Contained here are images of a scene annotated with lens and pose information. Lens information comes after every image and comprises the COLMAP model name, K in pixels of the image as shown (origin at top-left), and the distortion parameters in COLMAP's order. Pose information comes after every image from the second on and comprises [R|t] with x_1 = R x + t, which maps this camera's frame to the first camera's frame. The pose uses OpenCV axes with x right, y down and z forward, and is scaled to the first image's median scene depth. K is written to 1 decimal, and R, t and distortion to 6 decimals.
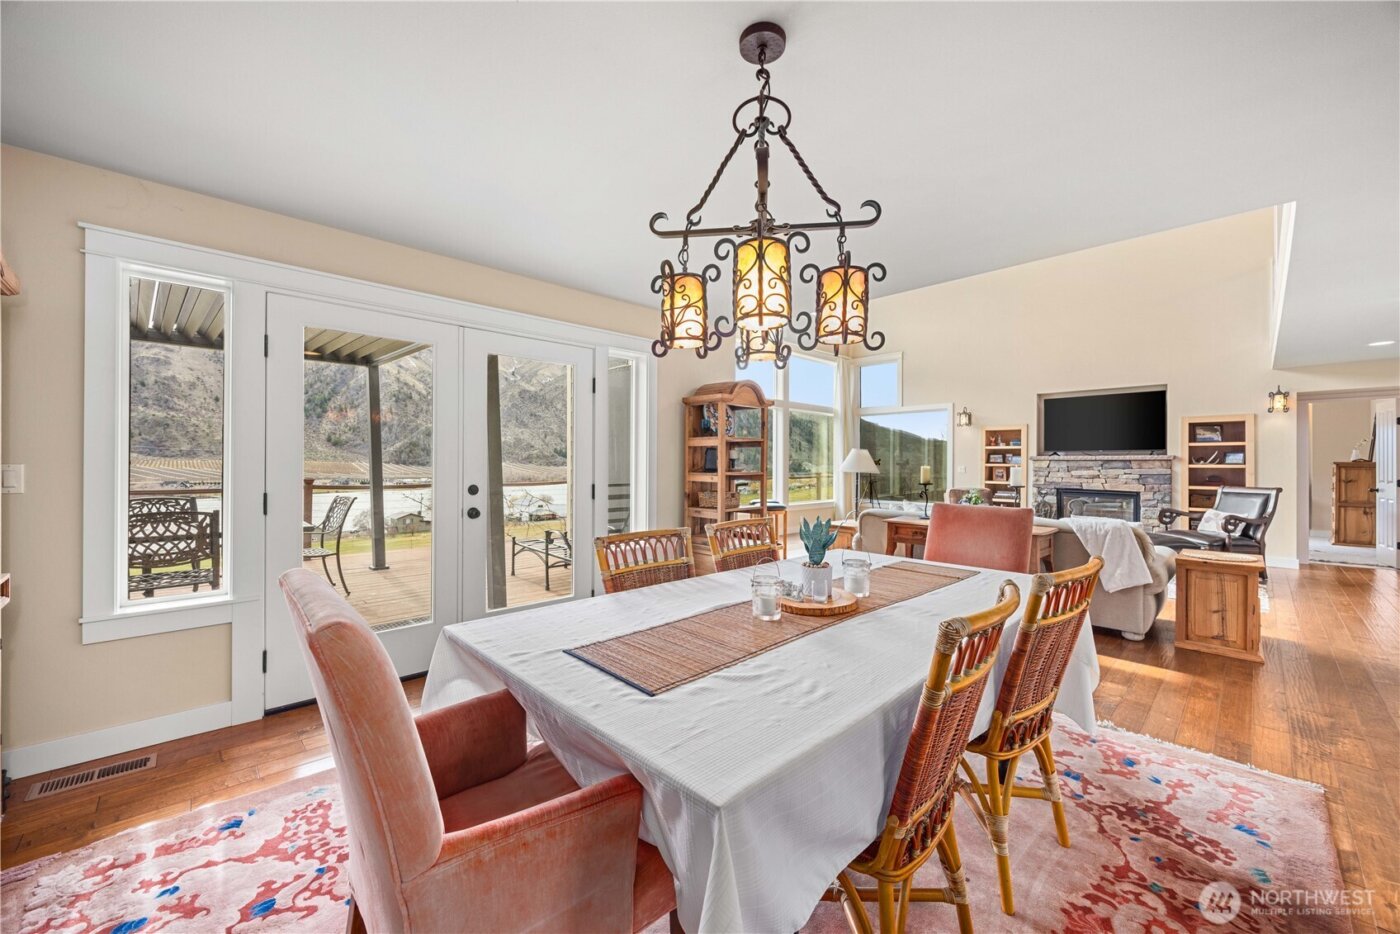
lens RADIAL K [[539.8, 0, 684.8], [0, 539.8, 462.8], [0, 0, 1]] dist [-0.001443, -0.000120]
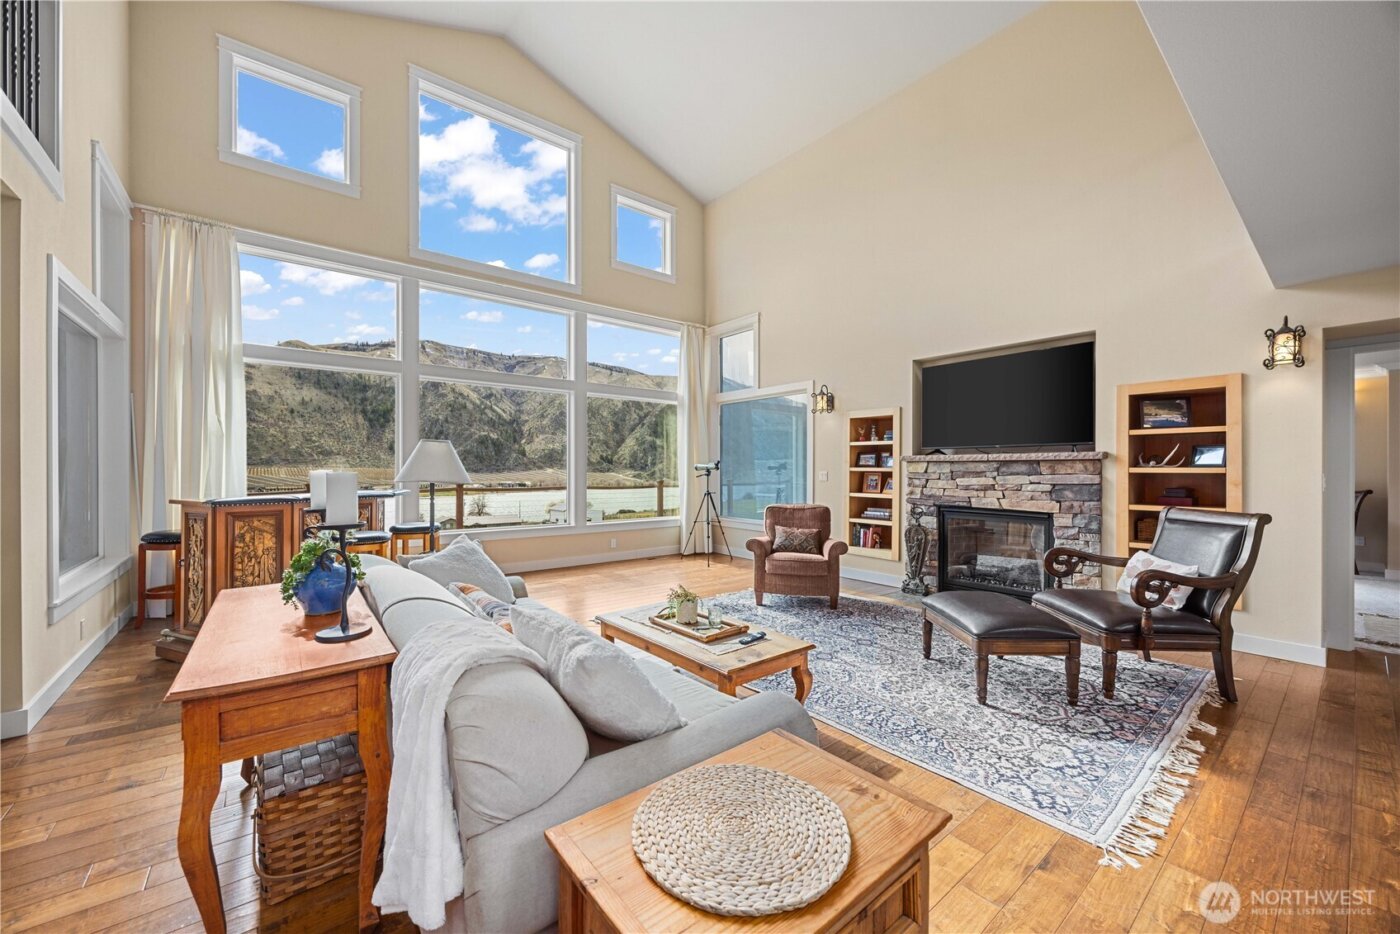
lens RADIAL K [[534.1, 0, 684.5], [0, 534.1, 472.2], [0, 0, 1]] dist [-0.002253, -0.000006]
pose [[0.995919, -0.003046, -0.090200, 0.508399], [0.003637, 0.999973, 0.006391, 0.002897], [0.090178, -0.006692, 0.995903, 0.385636]]
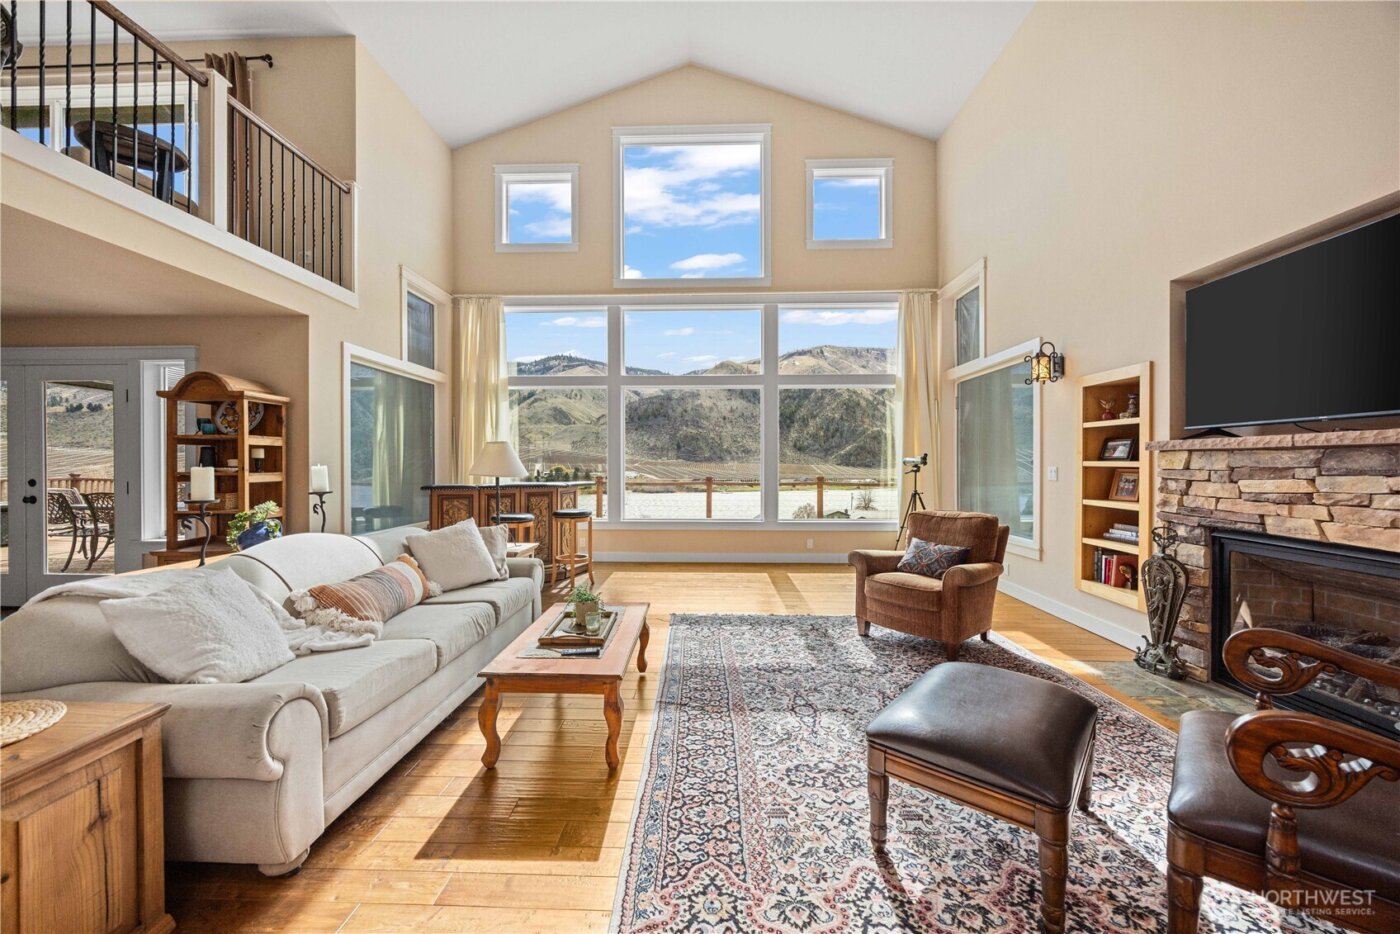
lens RADIAL K [[531.6, 0, 694.4], [0, 531.6, 466.1], [0, 0, 1]] dist [-0.001385, -0.000294]
pose [[0.706996, -0.003357, -0.707210, 0.794875], [0.005659, 0.999984, 0.000911, 0.004242], [0.707195, -0.004647, 0.707003, 0.565694]]
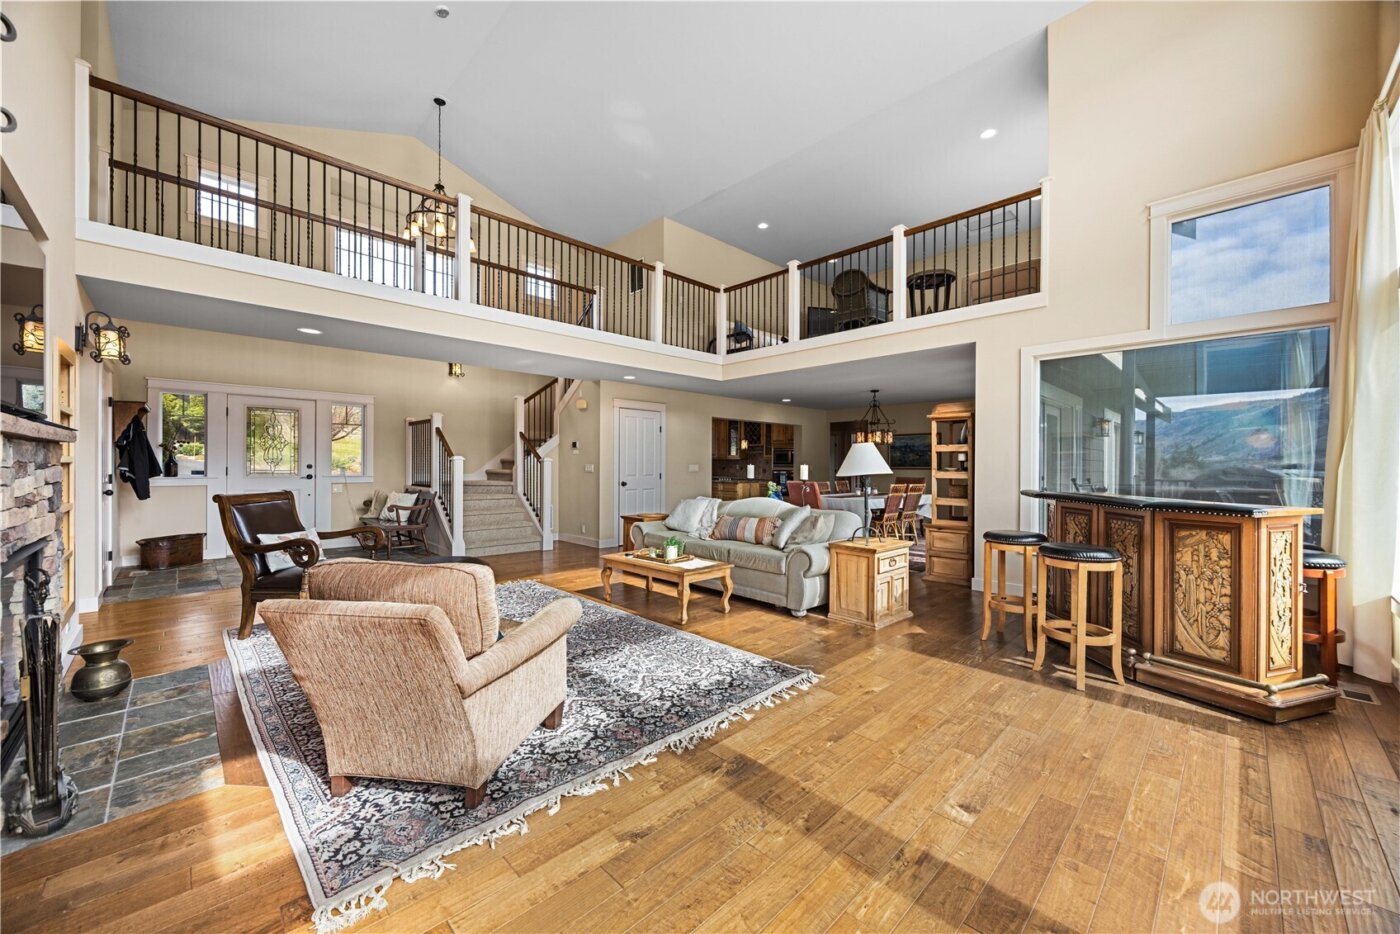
lens RADIAL K [[531.6, 0, 694.4], [0, 531.6, 466.1], [0, 0, 1]] dist [-0.001385, -0.000294]
pose [[-0.999818, -0.011872, -0.014920, 0.455987], [-0.011870, 0.999930, -0.000244, 0.005856], [0.014922, -0.000067, -0.999889, 1.401610]]
